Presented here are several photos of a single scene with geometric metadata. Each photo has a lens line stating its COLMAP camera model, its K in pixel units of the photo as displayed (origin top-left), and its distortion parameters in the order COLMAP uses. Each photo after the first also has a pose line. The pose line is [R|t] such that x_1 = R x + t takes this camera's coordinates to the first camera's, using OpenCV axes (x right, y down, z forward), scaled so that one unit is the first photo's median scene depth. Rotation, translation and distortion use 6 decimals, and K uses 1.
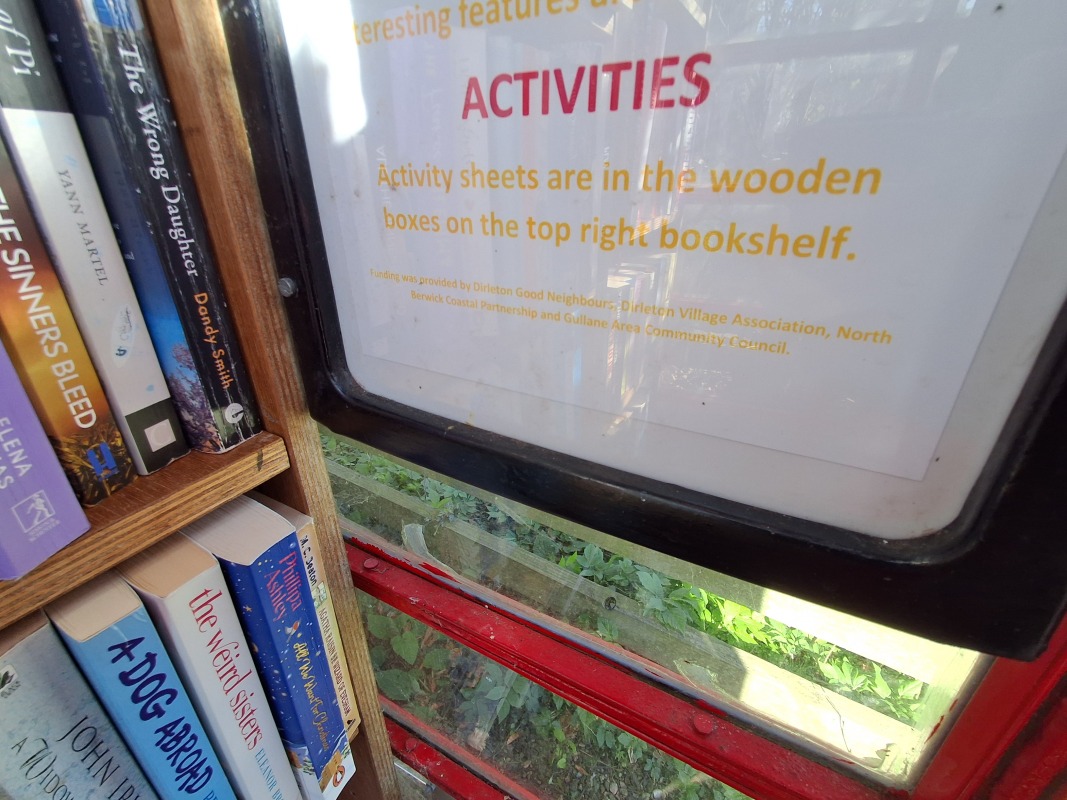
lens RADIAL K [[482.4, 0, 532.0], [0, 482.4, 400.4], [0, 0, 1]] dist [-0.001595, -0.000844]
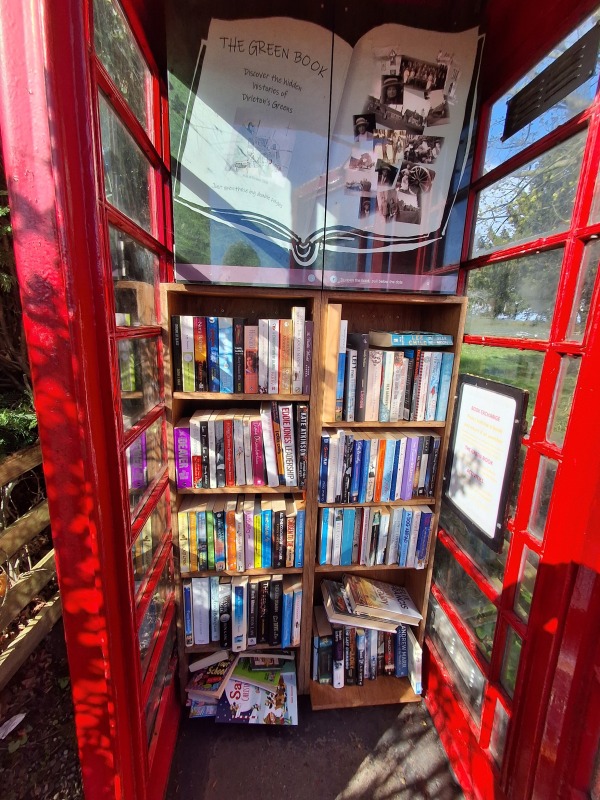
lens RADIAL K [[361.6, 0, 294.6], [0, 361.6, 401.8], [0, 0, 1]] dist [-0.001595, -0.000844]
pose [[0.551430, 0.196927, -0.810645, 2.435851], [-0.393490, 0.918246, -0.044600, -0.183833], [0.735589, 0.343575, 0.583837, -4.237518]]
